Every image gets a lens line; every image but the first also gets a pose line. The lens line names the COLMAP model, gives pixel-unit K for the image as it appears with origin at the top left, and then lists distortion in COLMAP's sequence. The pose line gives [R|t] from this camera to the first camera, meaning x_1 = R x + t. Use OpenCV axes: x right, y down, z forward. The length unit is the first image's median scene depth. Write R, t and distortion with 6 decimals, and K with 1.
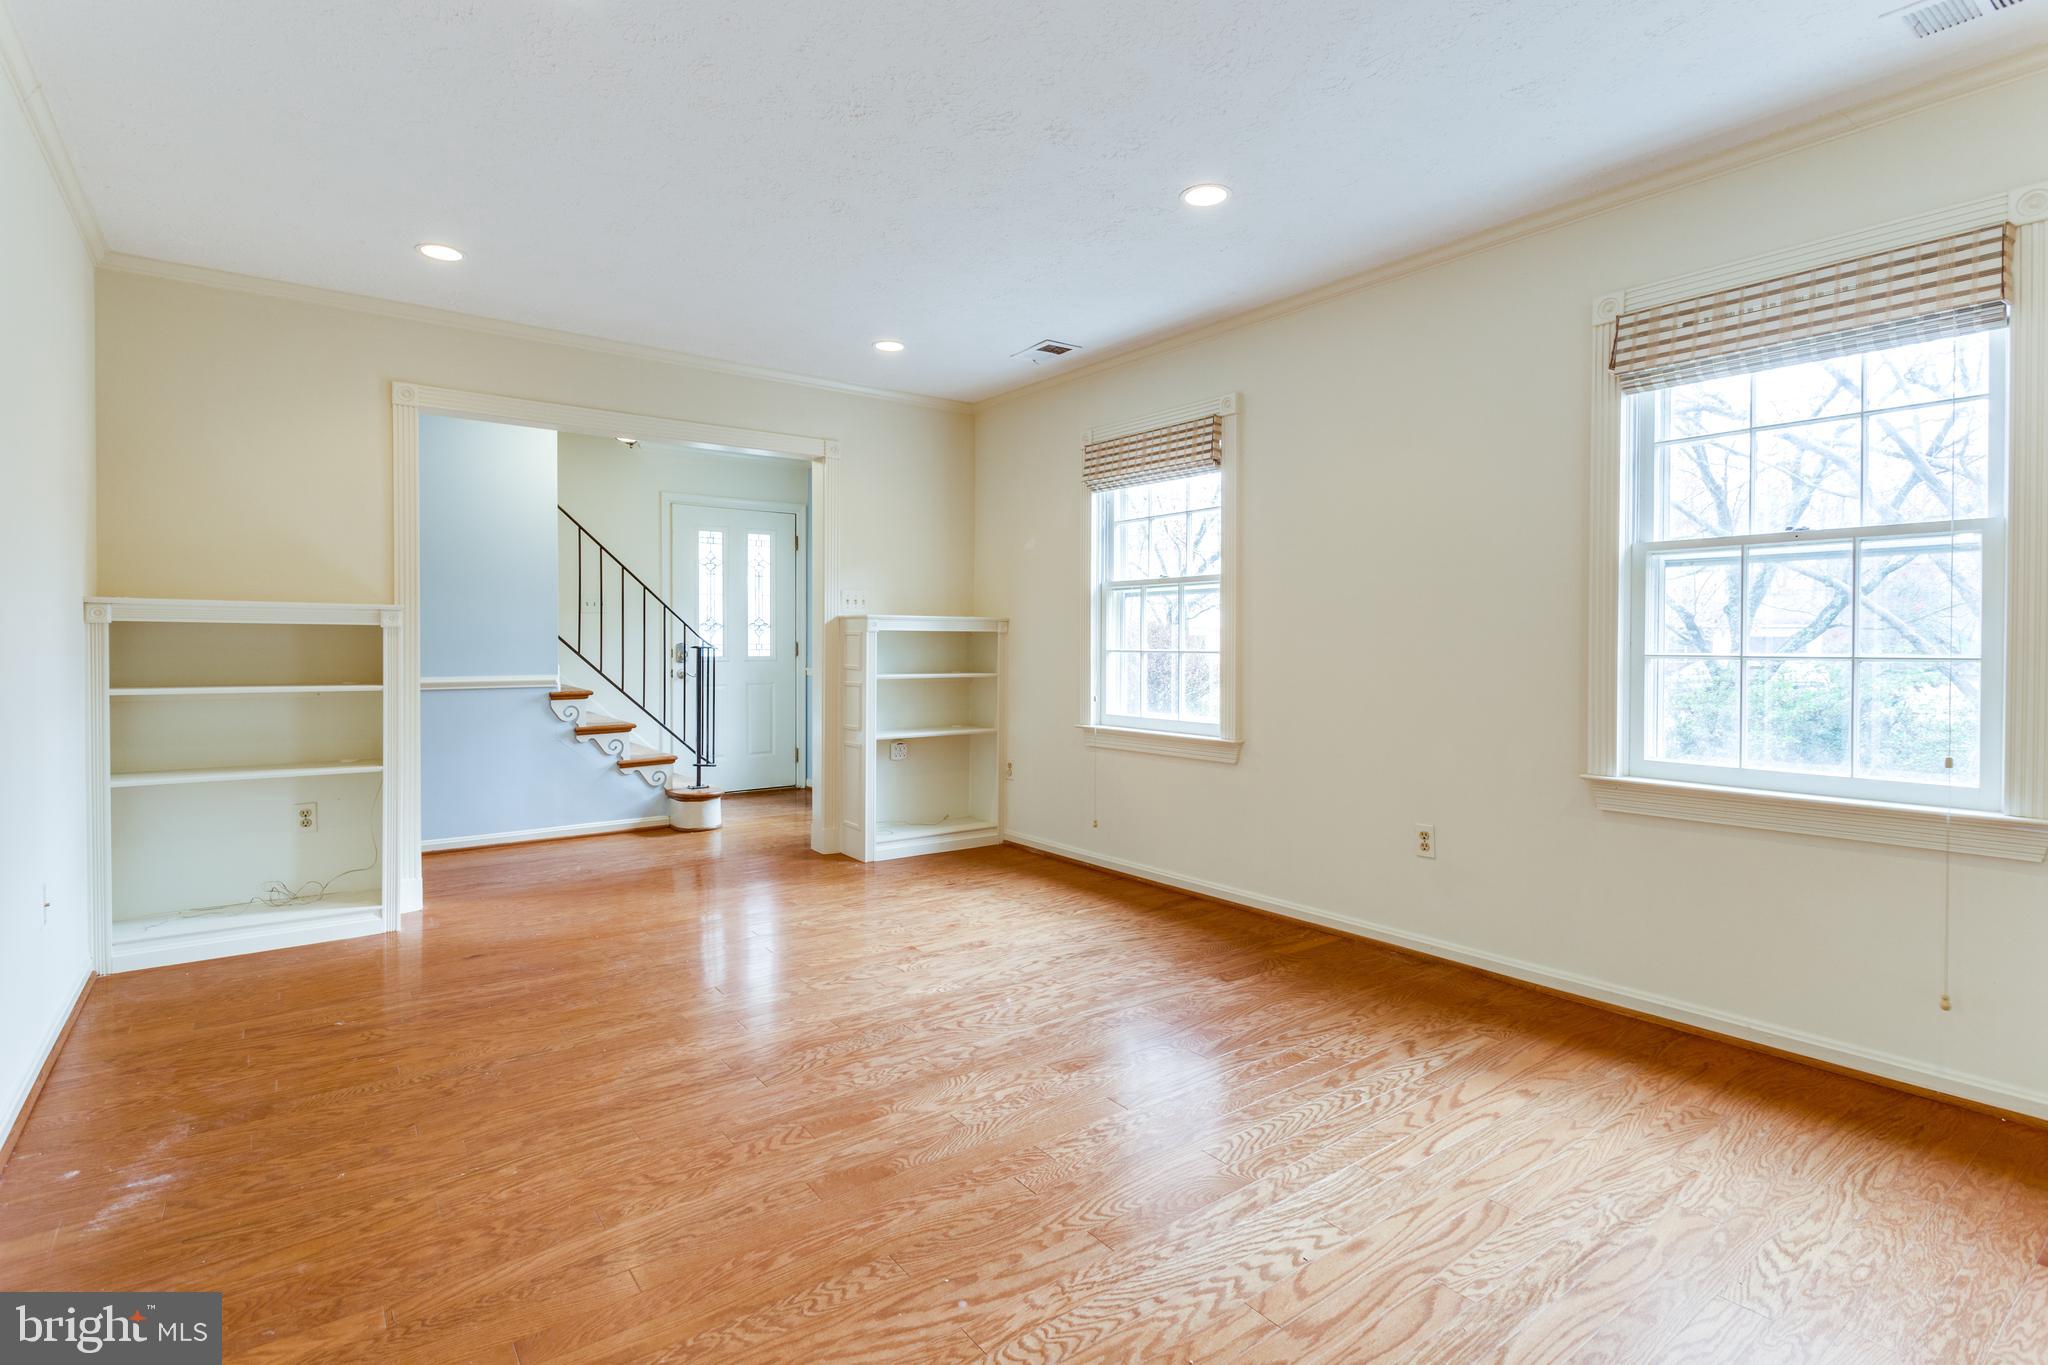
lens RADIAL K [[993.9, 0, 1025.0], [0, 993.9, 651.5], [0, 0, 1]] dist [0.006750, -0.003635]
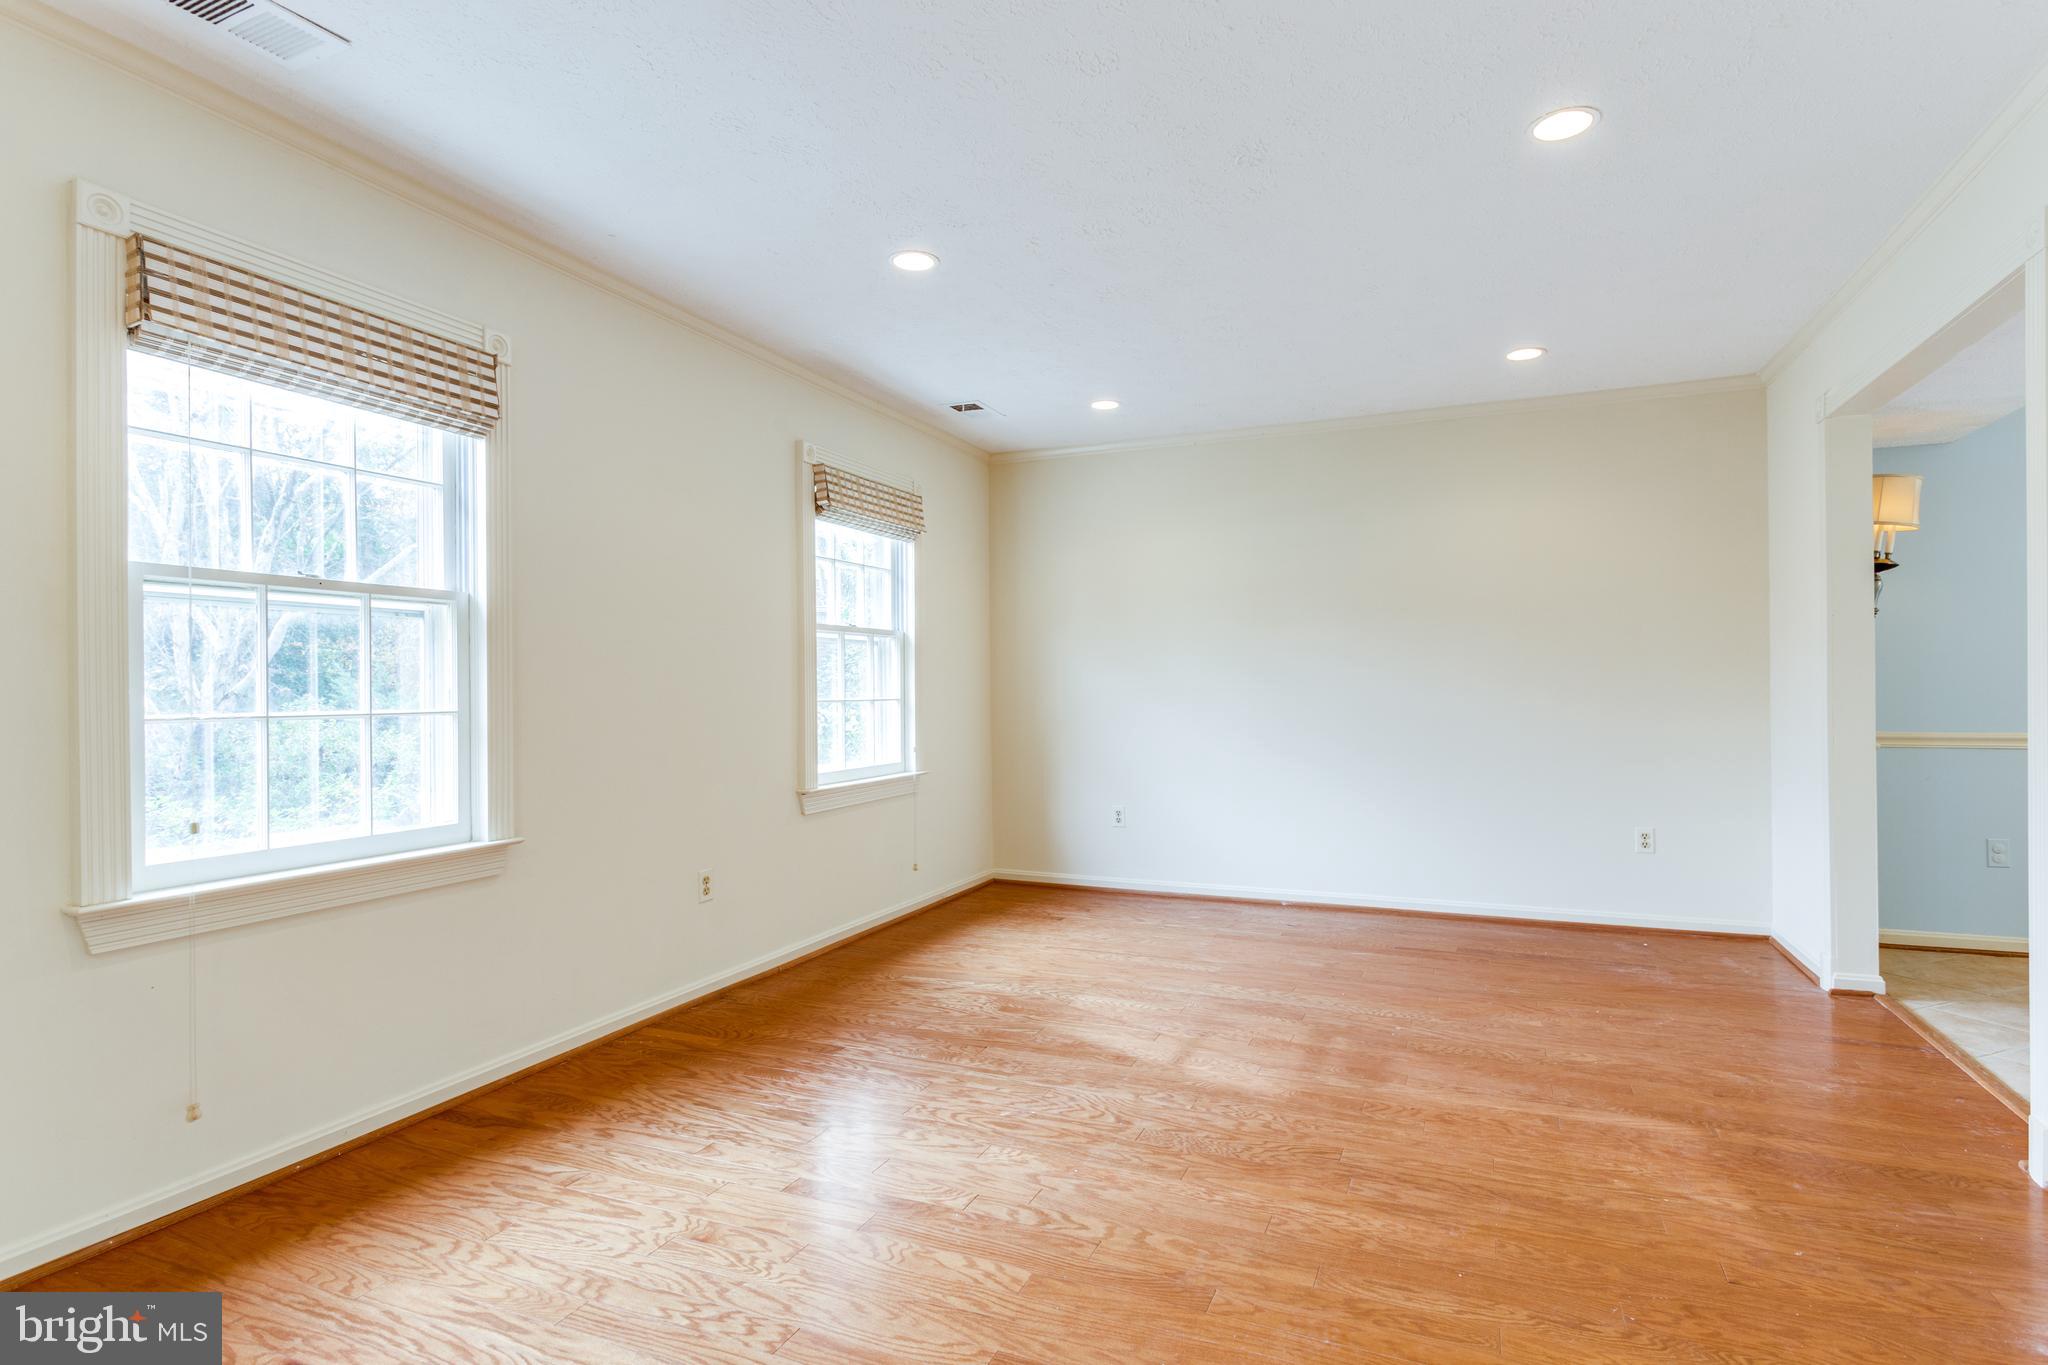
lens RADIAL K [[993.9, 0, 1033.8], [0, 993.9, 685.7], [0, 0, 1]] dist [0.006750, -0.003635]
pose [[-0.480116, 0.005050, 0.877191, -0.805563], [0.015386, 0.999878, 0.002665, -0.017986], [-0.877070, 0.014776, -0.480135, 1.433676]]
